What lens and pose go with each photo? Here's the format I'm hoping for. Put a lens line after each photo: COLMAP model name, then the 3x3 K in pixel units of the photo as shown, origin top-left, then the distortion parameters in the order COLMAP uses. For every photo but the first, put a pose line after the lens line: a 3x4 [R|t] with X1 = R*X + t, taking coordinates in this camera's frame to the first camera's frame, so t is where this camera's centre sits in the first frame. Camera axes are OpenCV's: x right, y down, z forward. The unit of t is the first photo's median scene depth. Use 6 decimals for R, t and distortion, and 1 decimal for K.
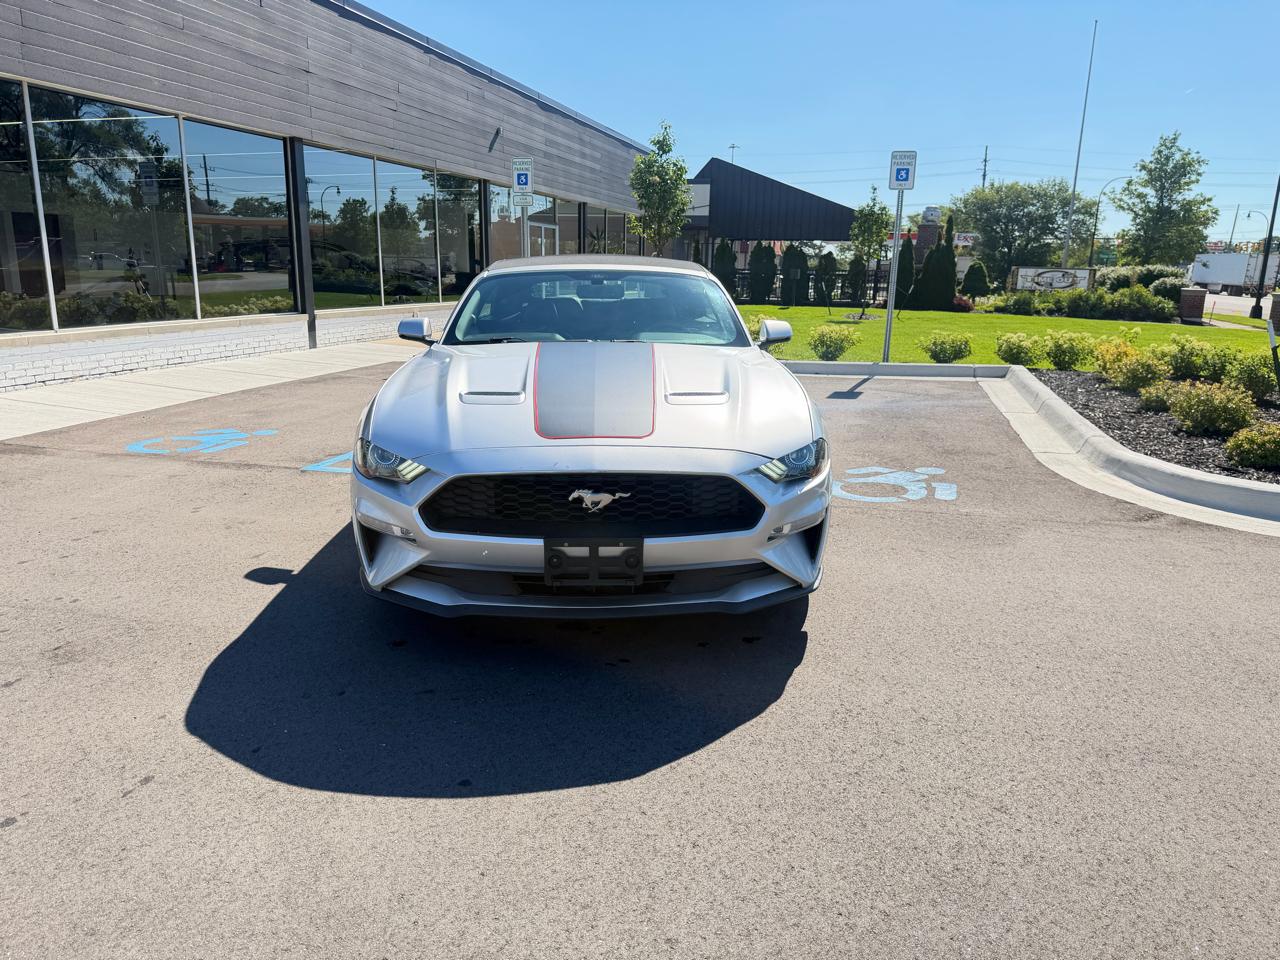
lens RADIAL K [[891.5, 0, 641.5], [0, 891.5, 495.8], [0, 0, 1]] dist [0.059584, -0.093954]
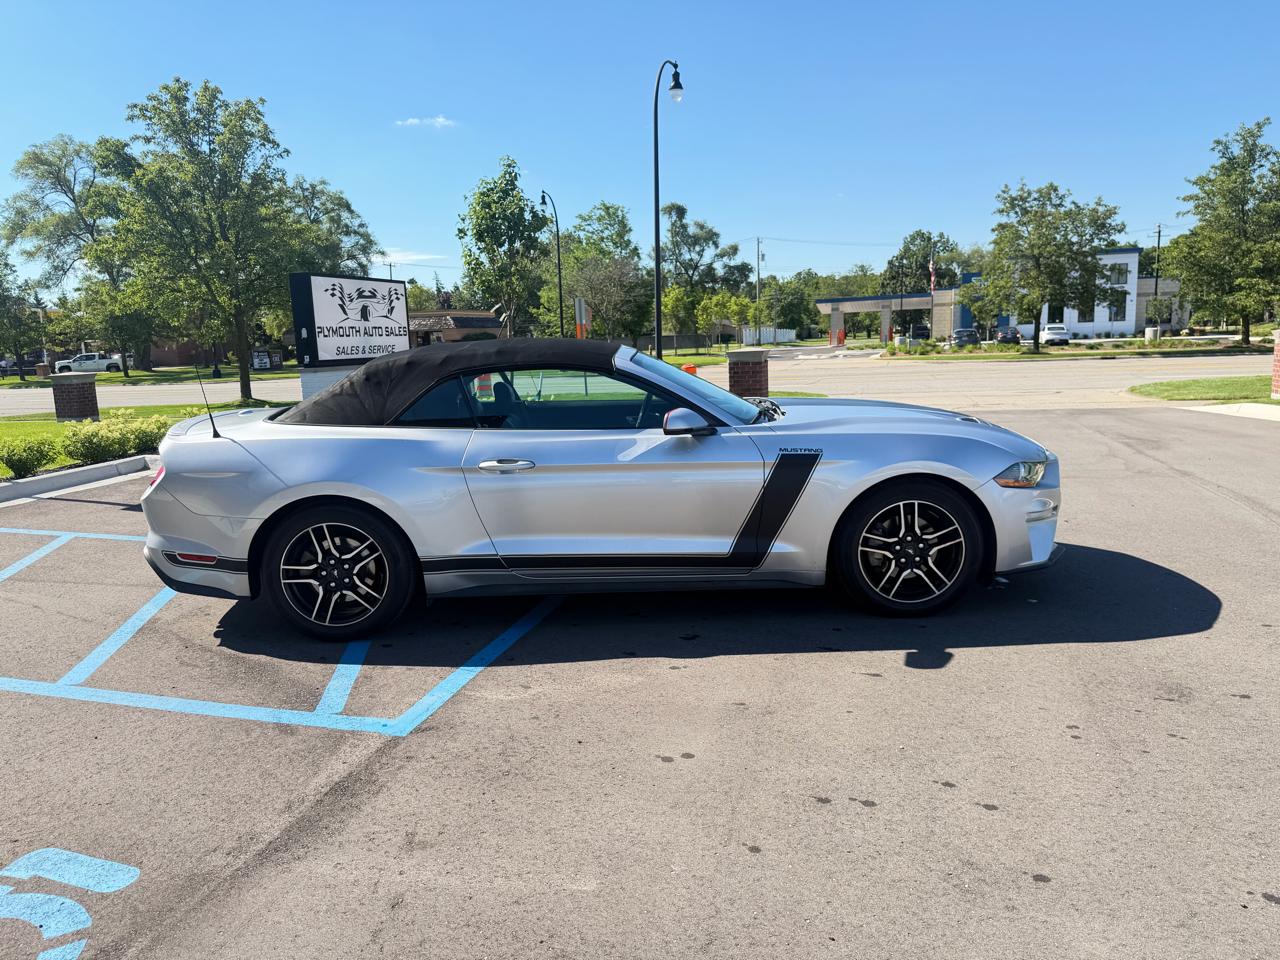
lens RADIAL K [[893.7, 0, 636.0], [0, 893.7, 493.8], [0, 0, 1]] dist [0.045249, -0.068683]
pose [[0.028131, -0.191931, 0.981005, -0.477631], [0.281989, 0.943058, 0.176421, -0.120995], [-0.959005, 0.271670, 0.080652, 0.419549]]
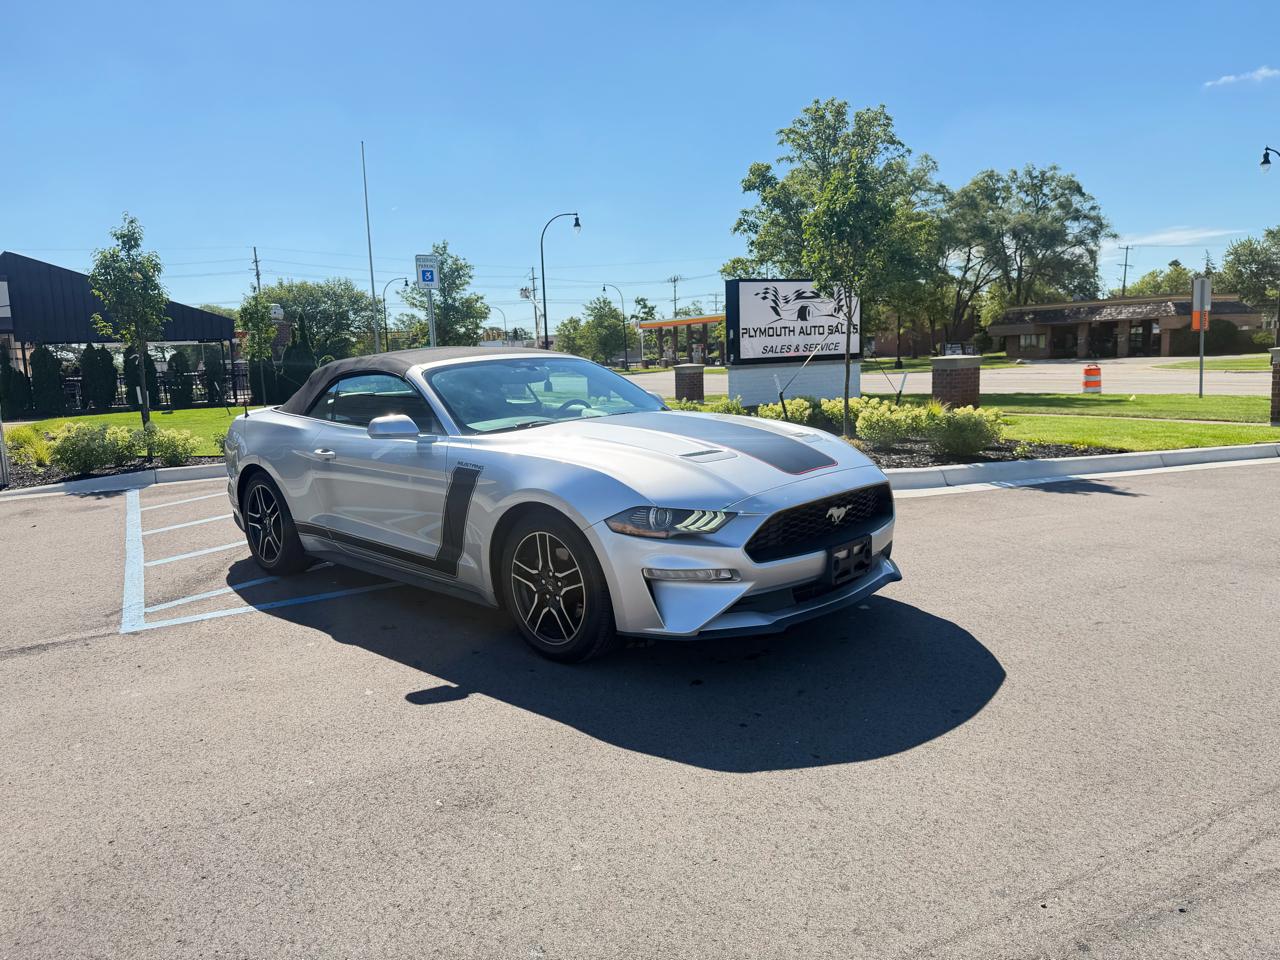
lens RADIAL K [[887.6, 0, 652.0], [0, 887.6, 498.8], [0, 0, 1]] dist [0.076007, -0.141042]
pose [[0.715485, -0.155876, 0.681017, -0.303889], [0.221676, 0.975072, -0.009714, -0.017865], [-0.662526, 0.157916, 0.732204, 0.055630]]
